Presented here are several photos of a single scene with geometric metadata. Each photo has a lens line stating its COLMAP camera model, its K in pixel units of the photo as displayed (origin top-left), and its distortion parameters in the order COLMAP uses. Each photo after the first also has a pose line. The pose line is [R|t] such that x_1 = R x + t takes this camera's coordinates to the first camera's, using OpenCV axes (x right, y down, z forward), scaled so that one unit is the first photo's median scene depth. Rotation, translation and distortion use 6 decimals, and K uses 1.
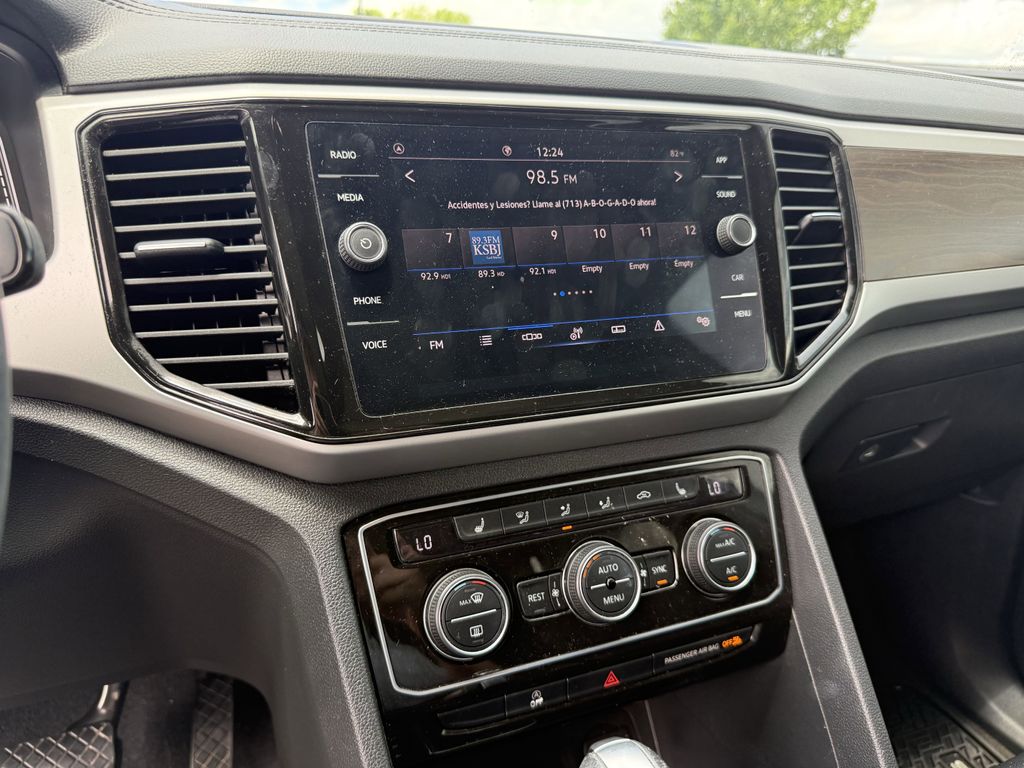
lens RADIAL K [[709.1, 0, 507.2], [0, 709.1, 385.1], [0, 0, 1]] dist [0.030764, -0.017808]
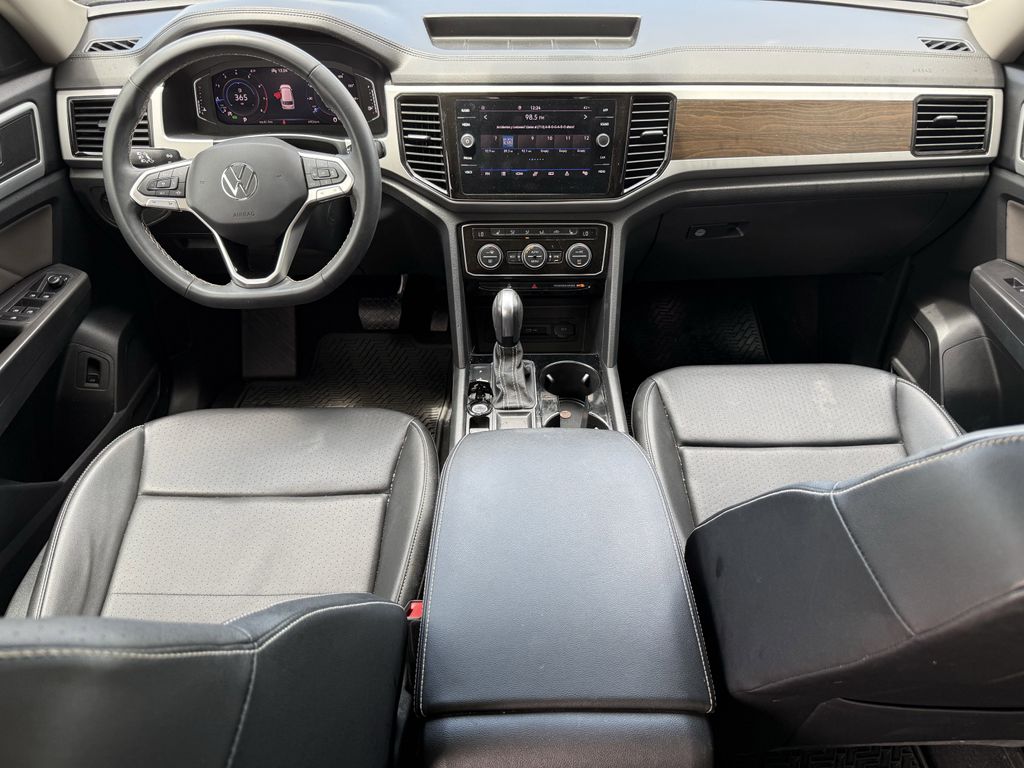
lens RADIAL K [[709.1, 0, 512.7], [0, 709.1, 391.8], [0, 0, 1]] dist [0.030764, -0.017808]
pose [[0.928260, 0.220126, -0.299795, 1.148429], [-0.100510, 0.924526, 0.367627, -0.324700], [0.358092, -0.311121, 0.880326, -2.051383]]
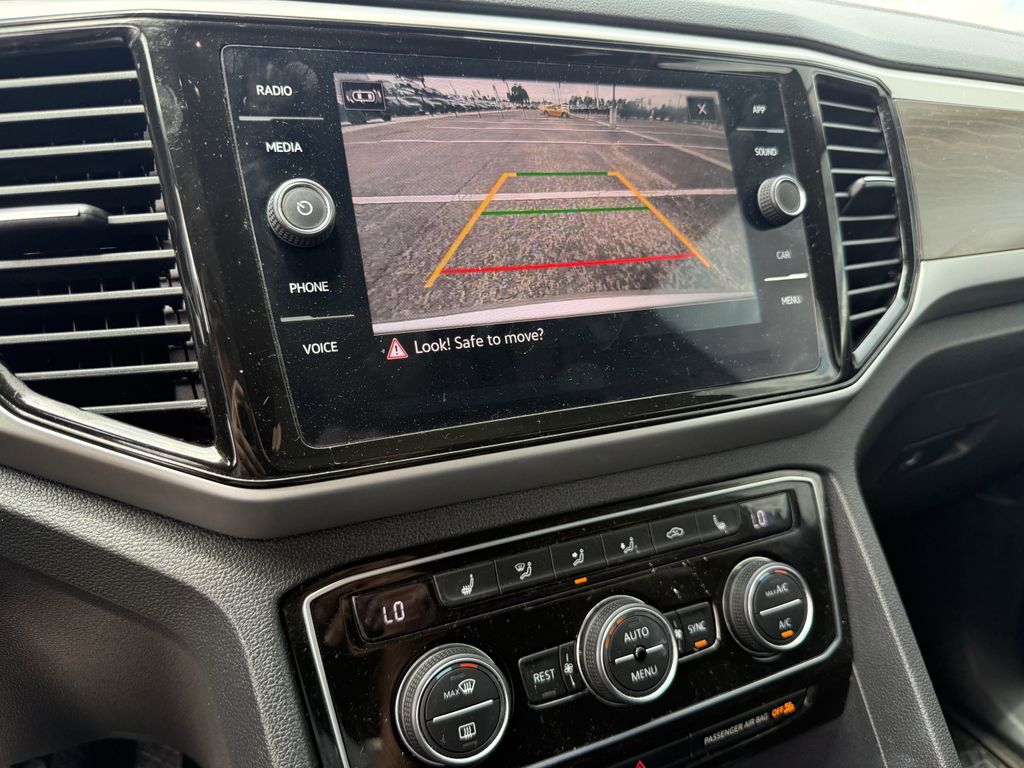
lens RADIAL K [[709.1, 0, 506.8], [0, 709.1, 375.4], [0, 0, 1]] dist [0.030764, -0.017808]
pose [[0.999177, -0.018062, 0.036327, -0.020648], [0.018309, 0.999811, -0.006476, -0.018531], [-0.036203, 0.007136, 0.999319, 0.236495]]
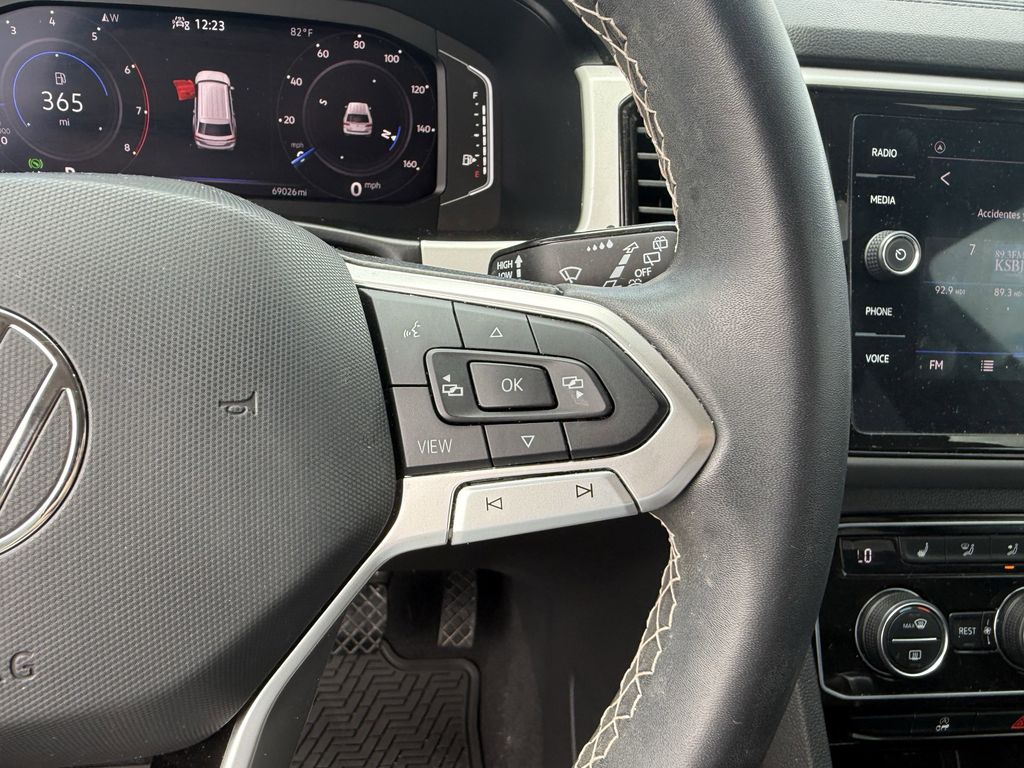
lens RADIAL K [[709.1, 0, 445.5], [0, 709.1, 374.5], [0, 0, 1]] dist [0.030764, -0.017808]
pose [[0.959893, 0.171947, -0.221451, -0.481279], [-0.140385, 0.978478, 0.151235, -0.090874], [0.242690, -0.114080, 0.963373, -0.073812]]
